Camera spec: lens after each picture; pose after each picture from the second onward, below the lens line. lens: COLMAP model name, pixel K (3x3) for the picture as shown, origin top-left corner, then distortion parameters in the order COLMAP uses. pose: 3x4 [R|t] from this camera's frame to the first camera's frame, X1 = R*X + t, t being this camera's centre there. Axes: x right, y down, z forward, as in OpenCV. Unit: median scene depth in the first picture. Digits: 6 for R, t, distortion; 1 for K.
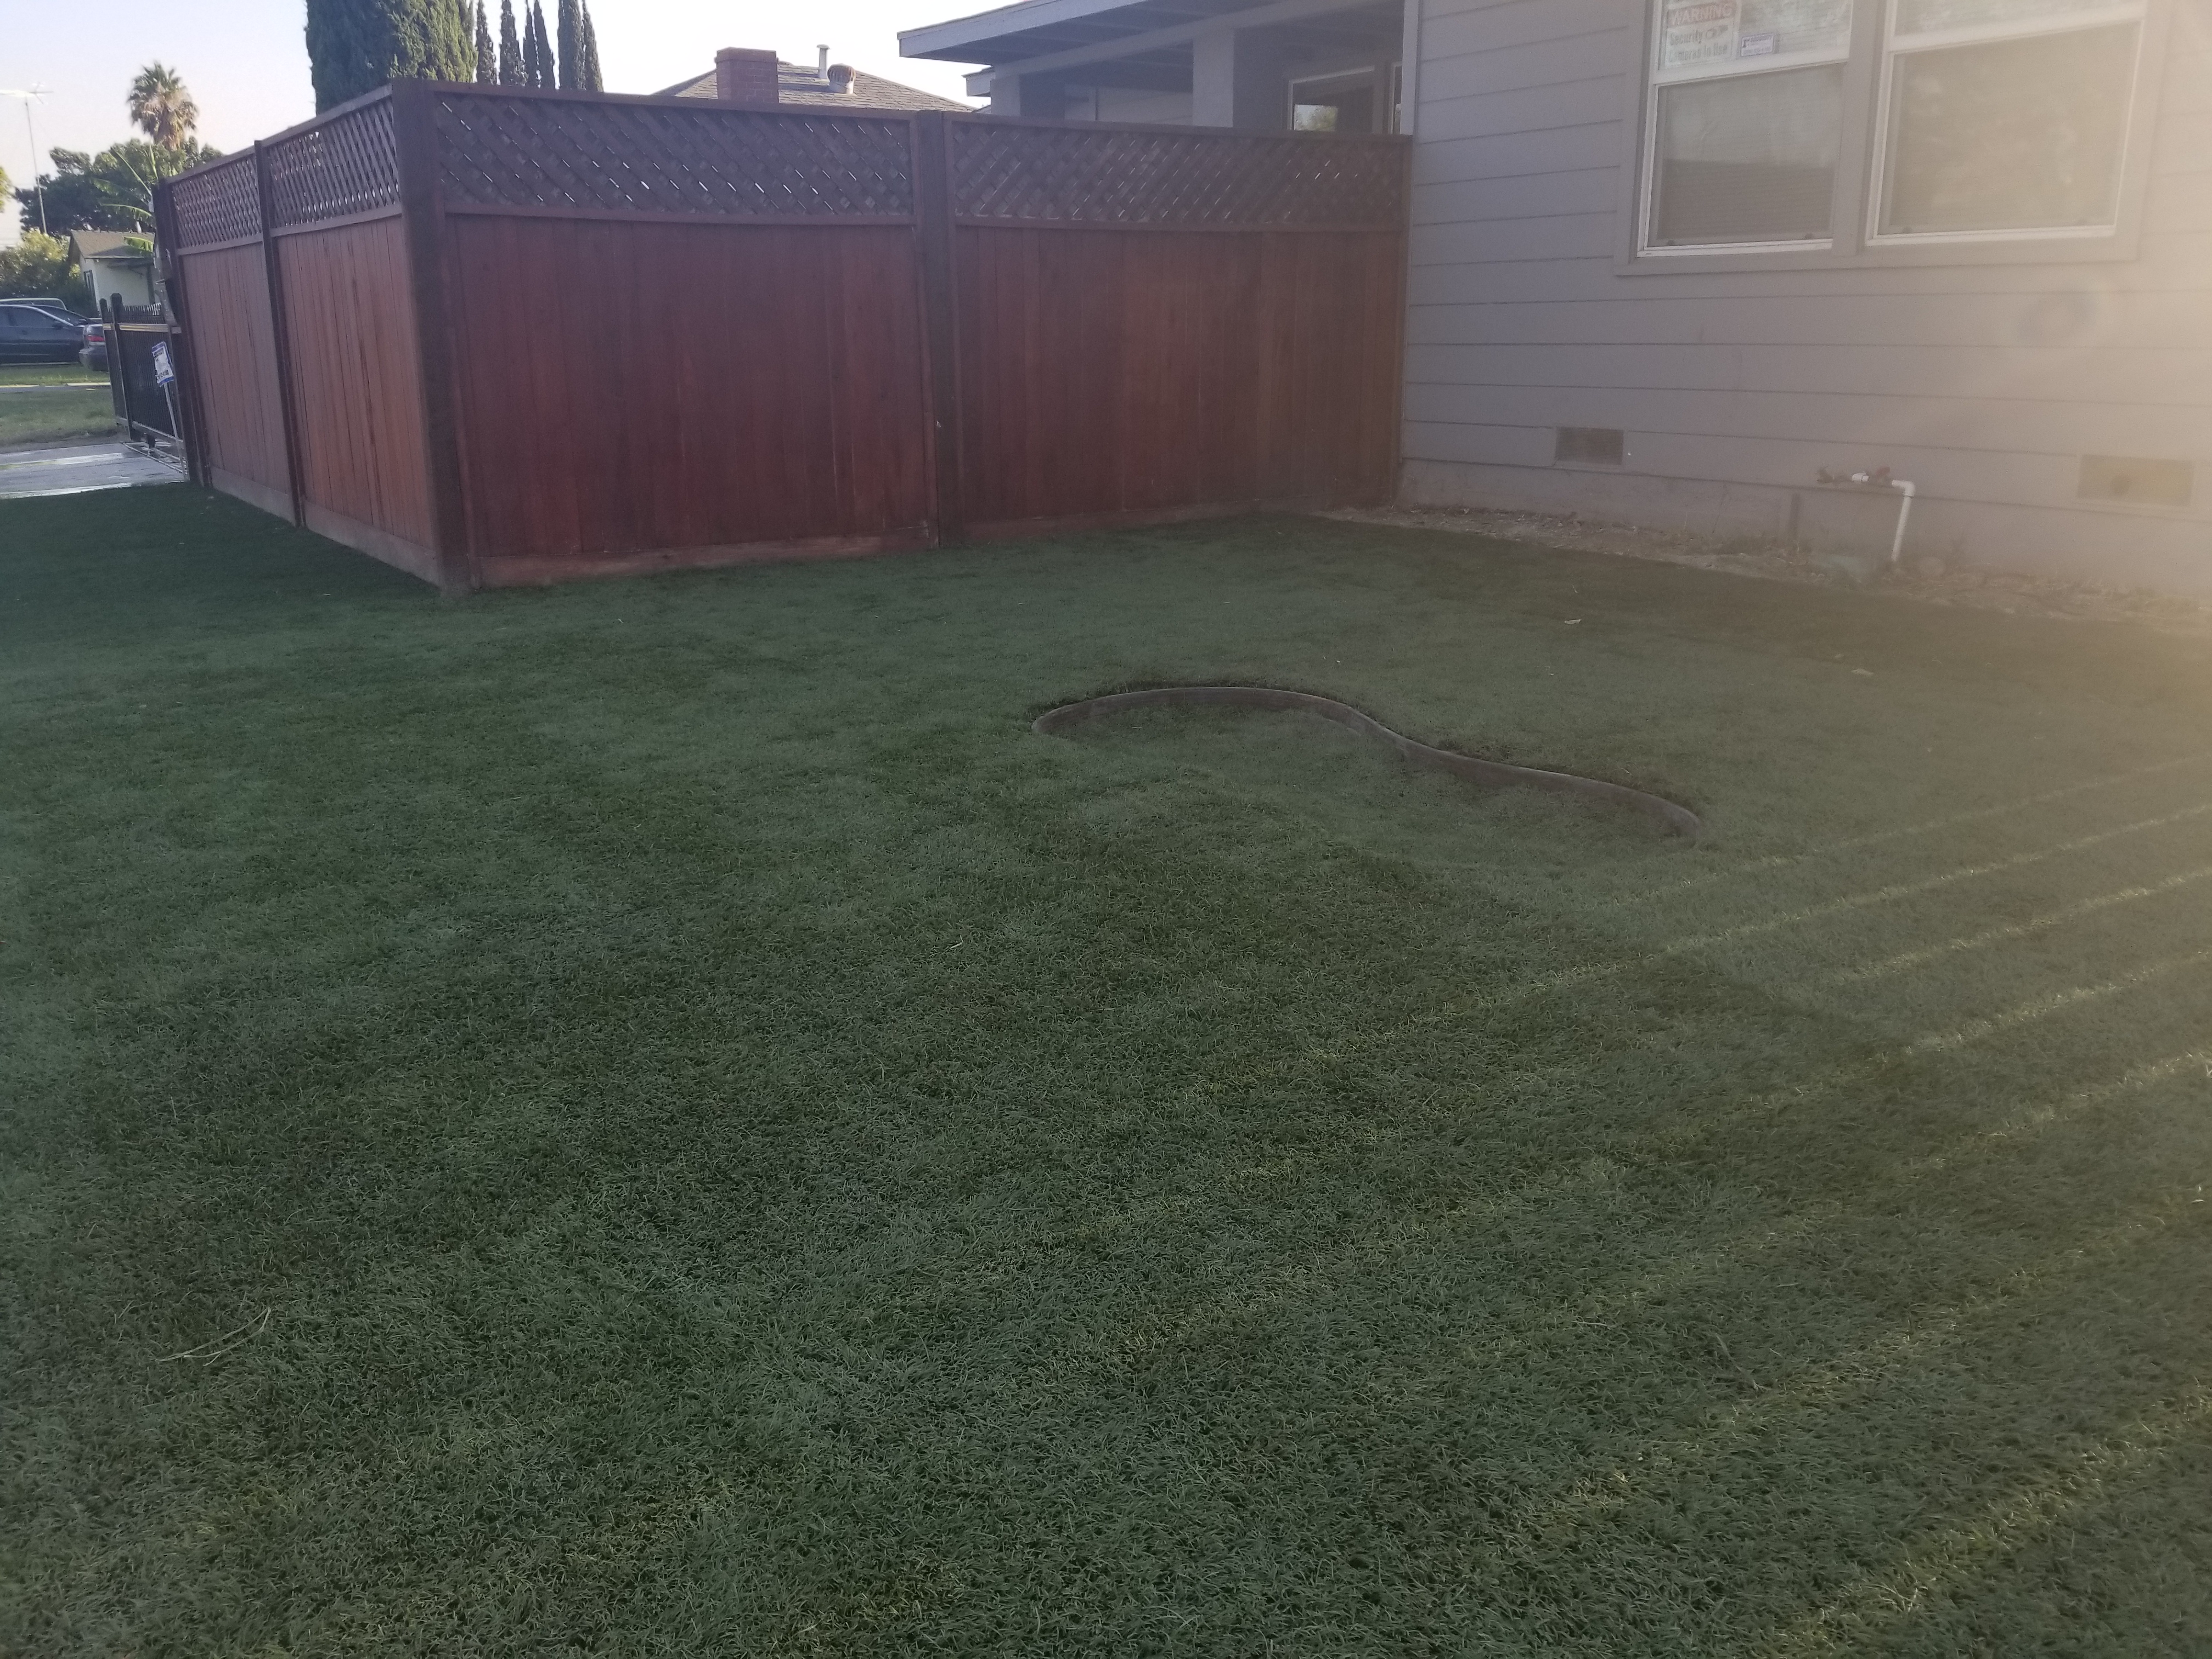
lens RADIAL K [[1727.8, 0, 1113.0], [0, 1727.8, 786.3], [0, 0, 1]] dist [0.062796, -0.102205]
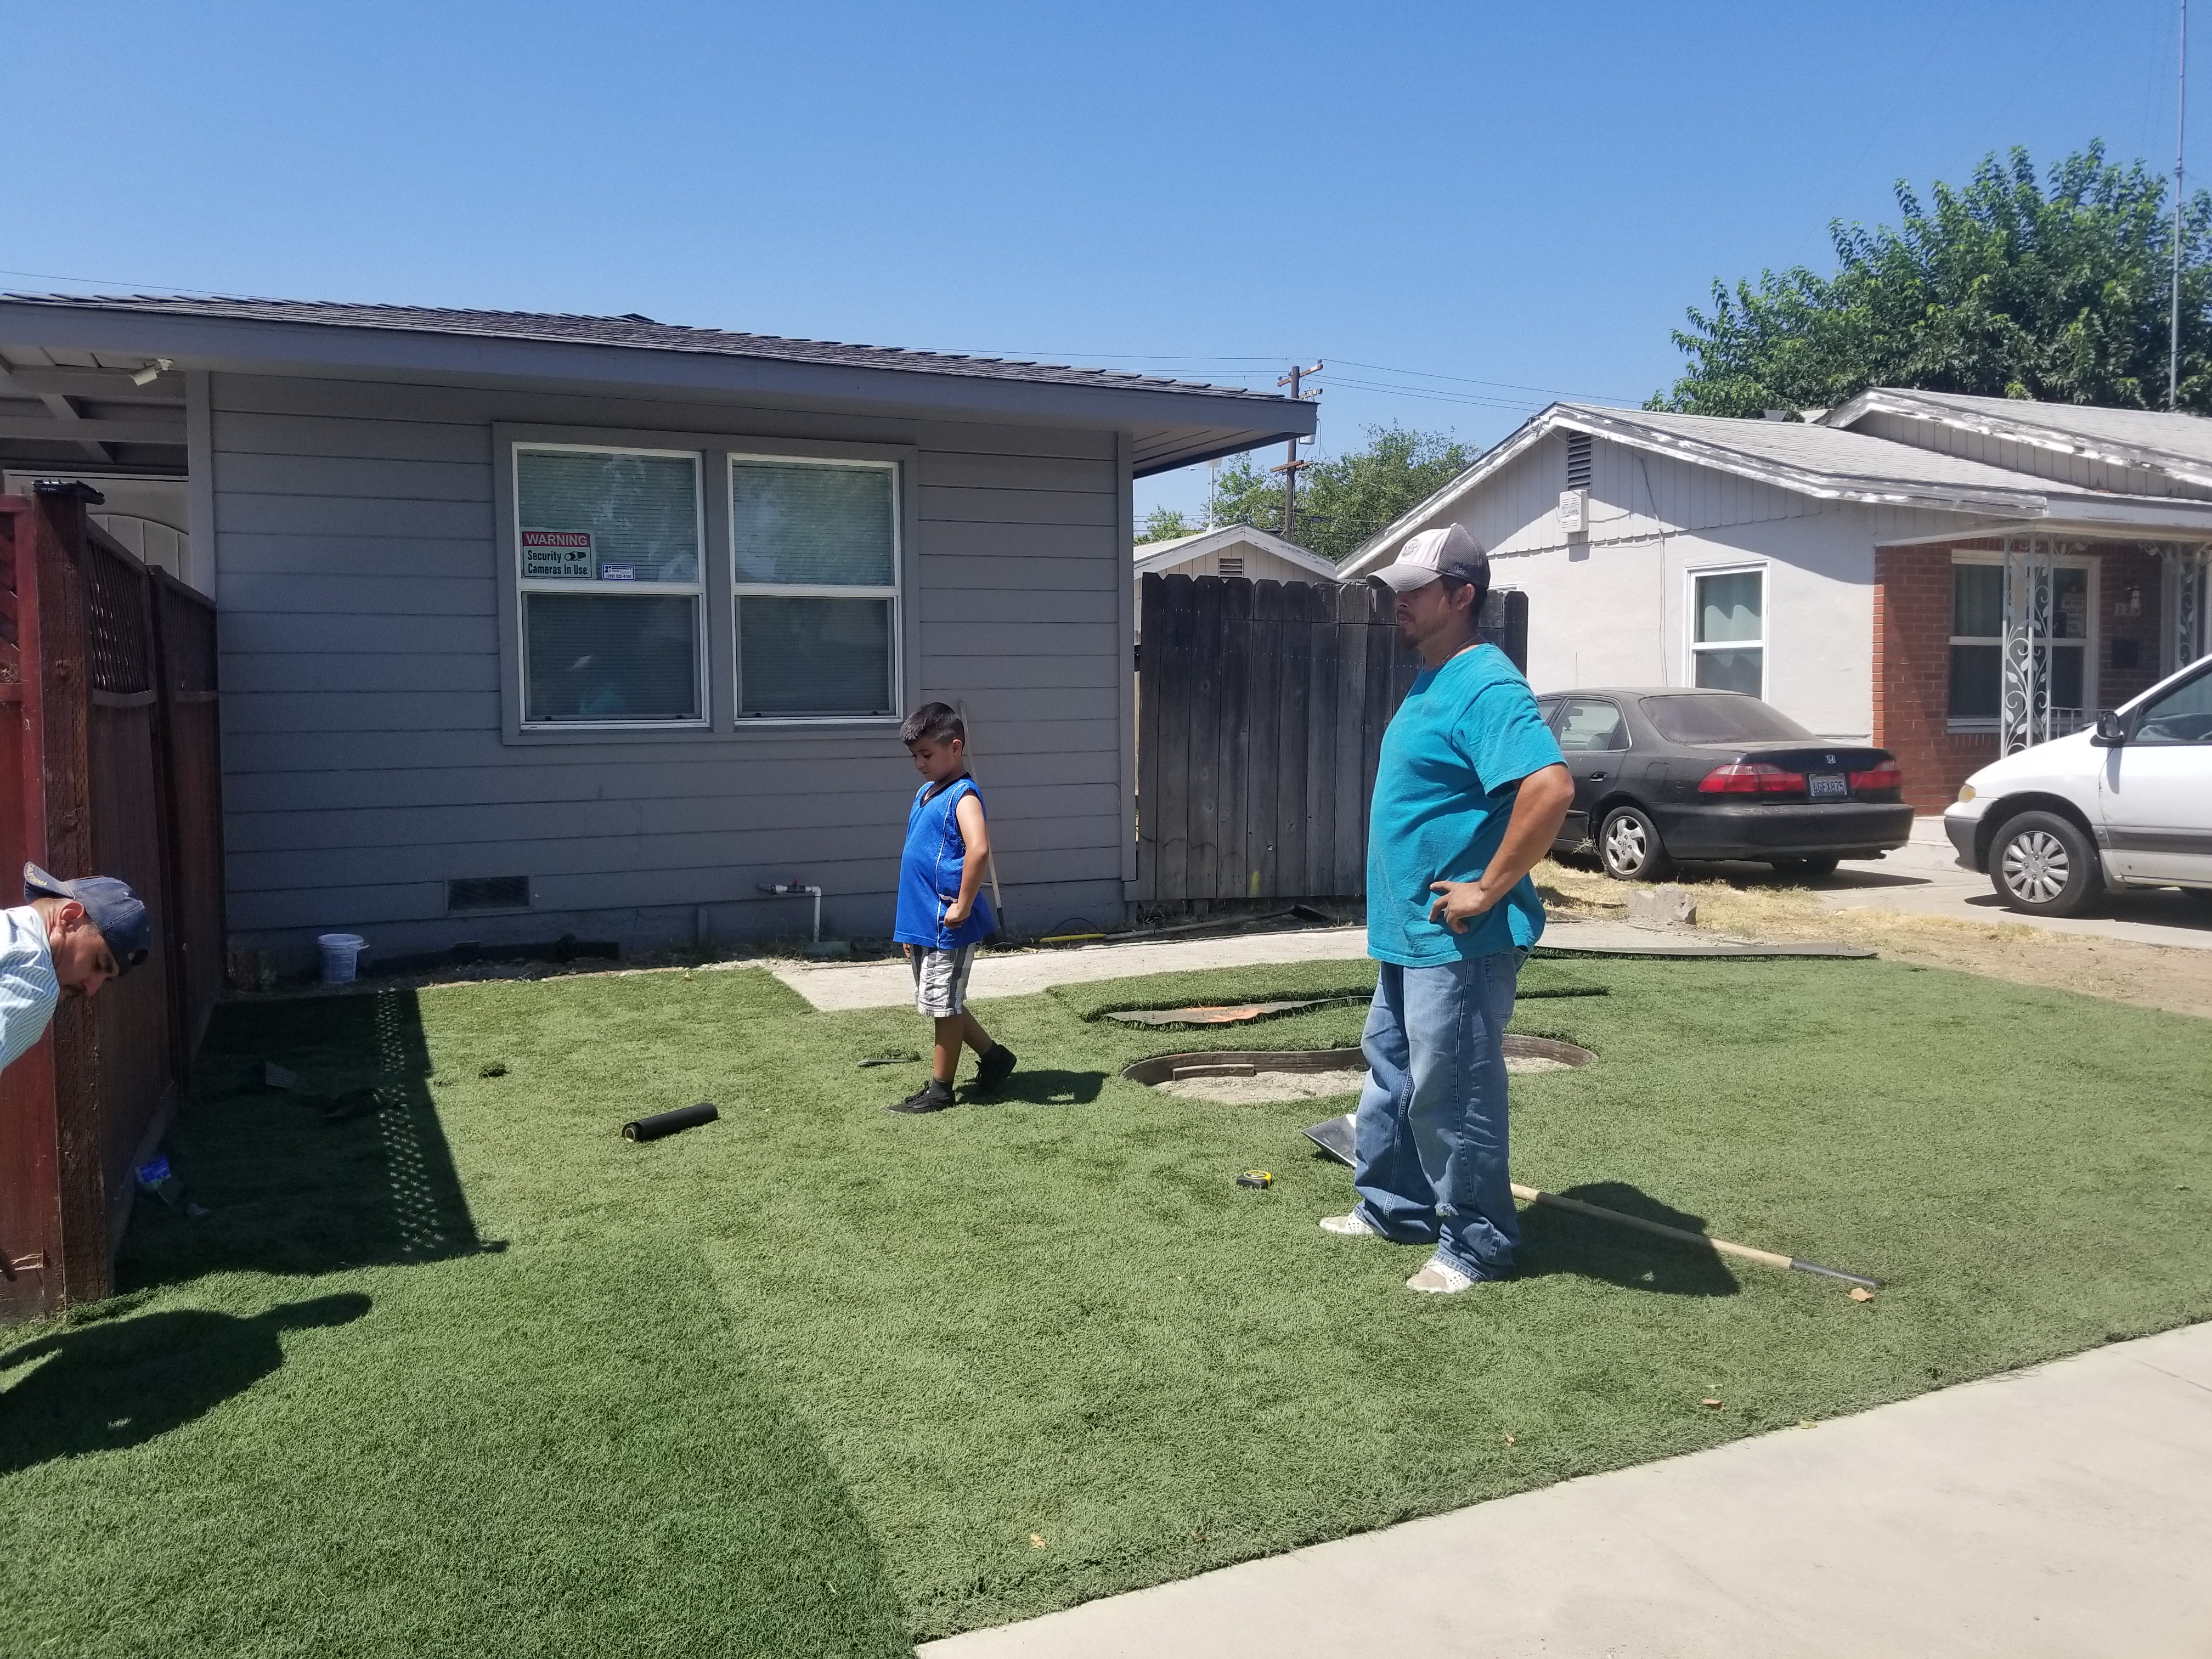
lens RADIAL K [[1727.8, 0, 1054.2], [0, 1727.8, 796.7], [0, 0, 1]] dist [0.062796, -0.102205]
pose [[0.197544, -0.046455, 0.979193, -0.781104], [0.264012, 0.964490, -0.007505, -0.163457], [-0.944073, 0.260002, 0.202794, 0.457374]]
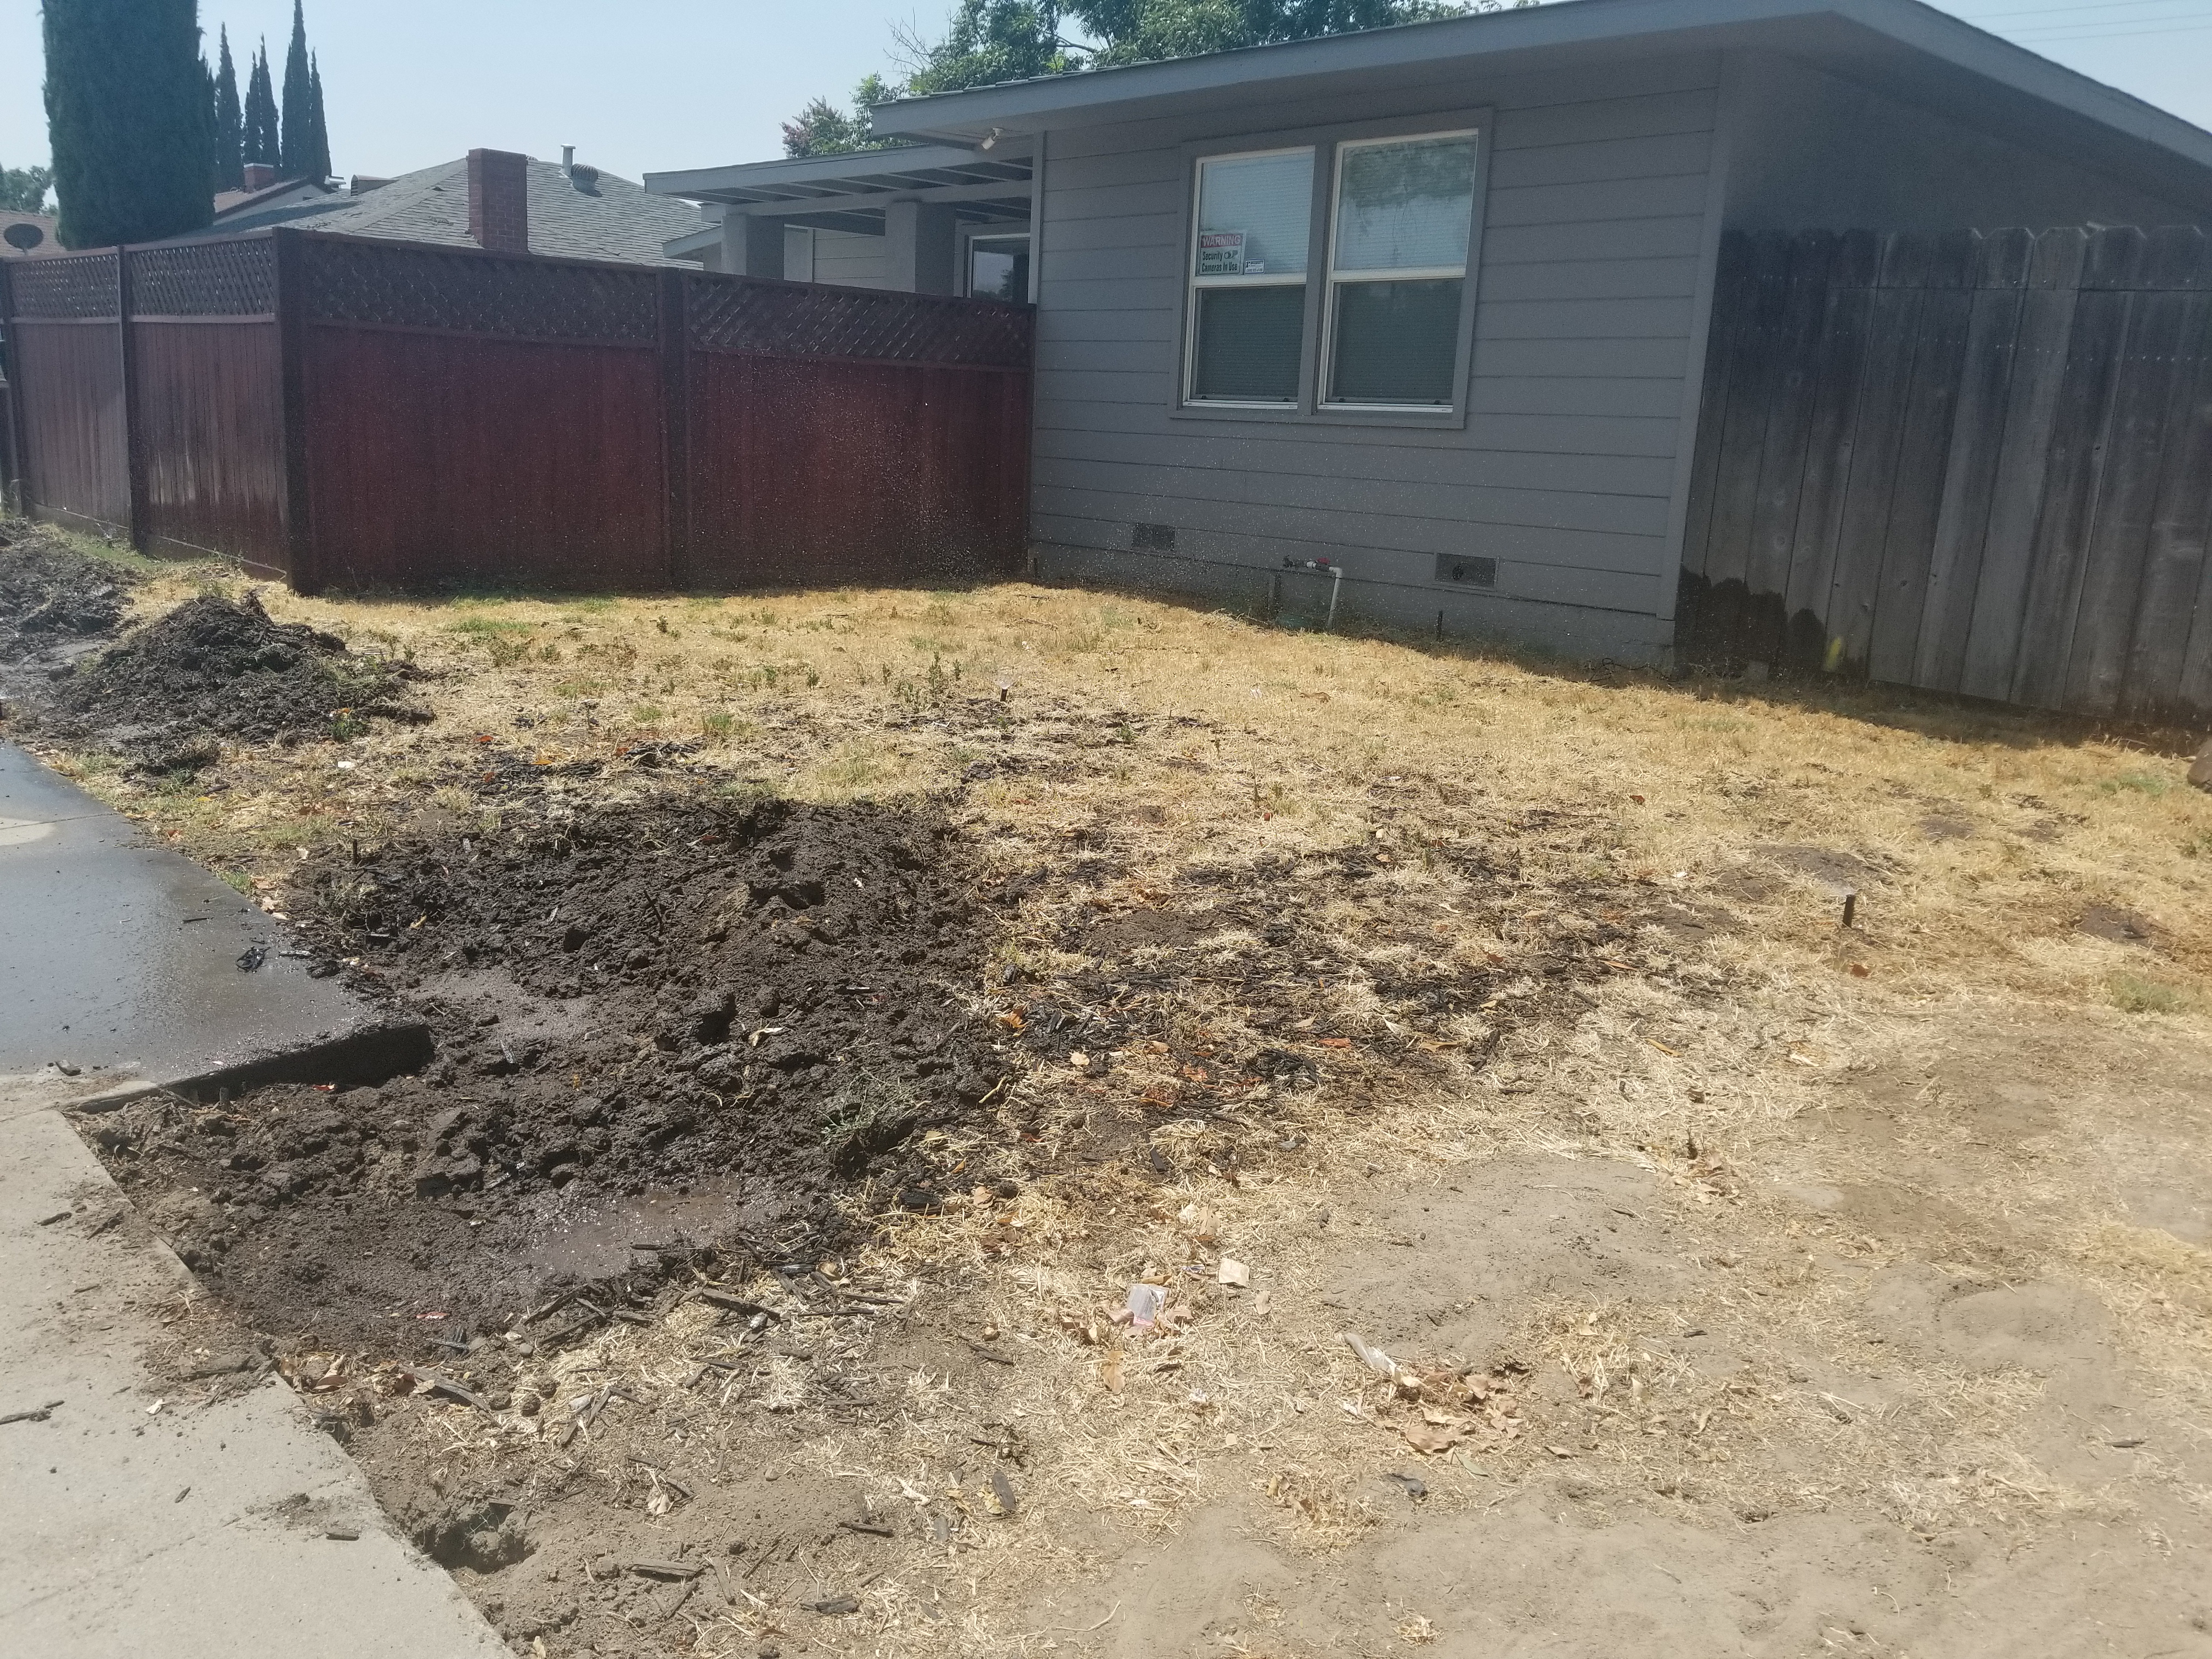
lens RADIAL K [[1727.8, 0, 1099.4], [0, 1727.8, 813.3], [0, 0, 1]] dist [0.062796, -0.102205]
pose [[0.988886, 0.022551, 0.146954, 0.034952], [-0.017109, 0.999124, -0.038195, 0.085992], [-0.147686, 0.035256, 0.988406, -0.384410]]
